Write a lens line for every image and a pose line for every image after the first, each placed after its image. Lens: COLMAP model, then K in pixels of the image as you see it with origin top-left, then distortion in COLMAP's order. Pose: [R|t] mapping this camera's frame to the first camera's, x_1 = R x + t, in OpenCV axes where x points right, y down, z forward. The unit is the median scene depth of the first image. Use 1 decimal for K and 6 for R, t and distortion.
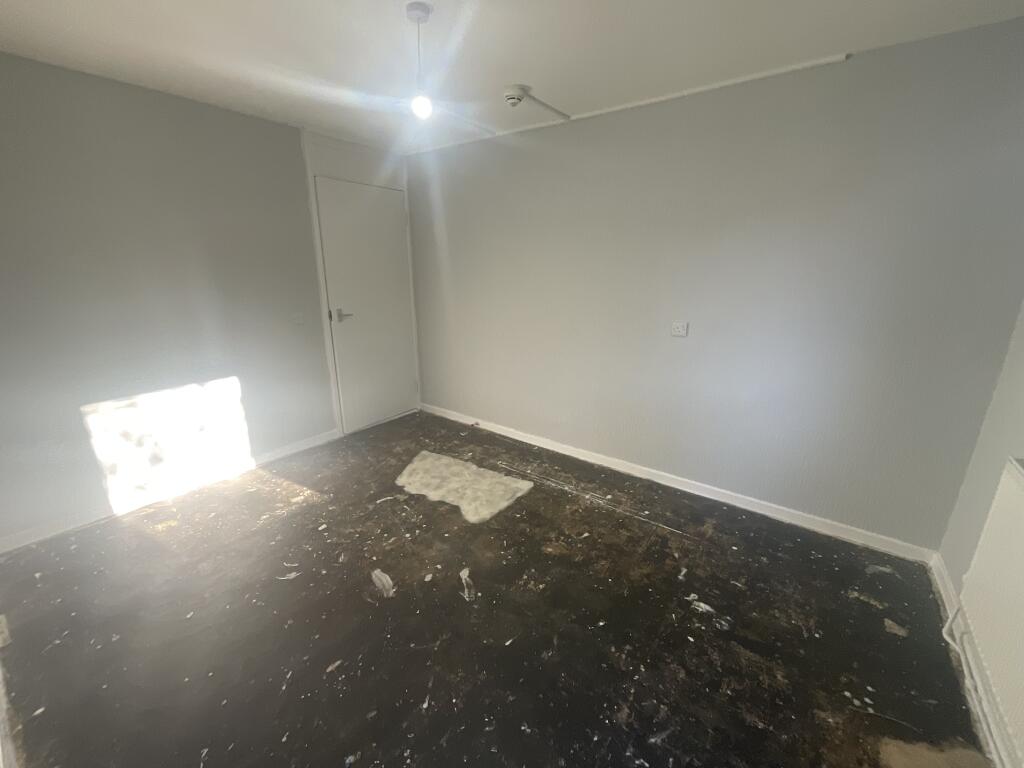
lens RADIAL K [[414.3, 0, 511.3], [0, 414.3, 382.4], [0, 0, 1]] dist [-0.002030, -0.000120]
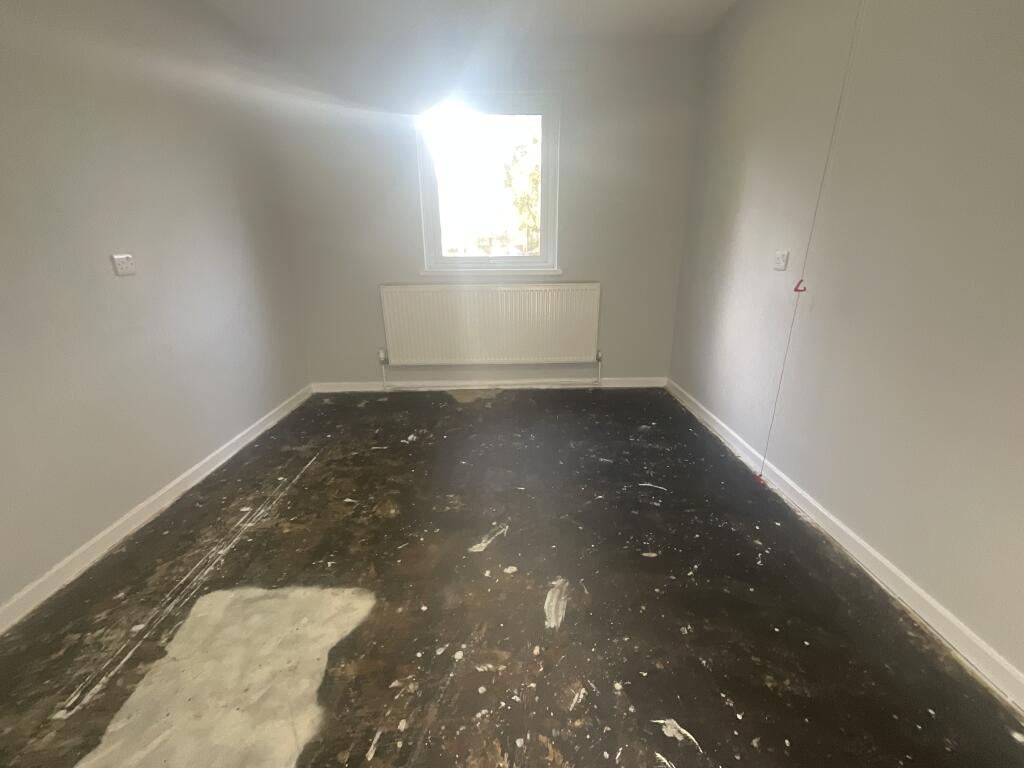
lens RADIAL K [[414.3, 0, 512.2], [0, 414.3, 383.7], [0, 0, 1]] dist [-0.002030, -0.000120]
pose [[-0.603744, -0.255113, 0.755256, -0.551122], [0.227432, 0.852914, 0.469907, -0.140762], [-0.764047, 0.455473, -0.456920, 0.952376]]
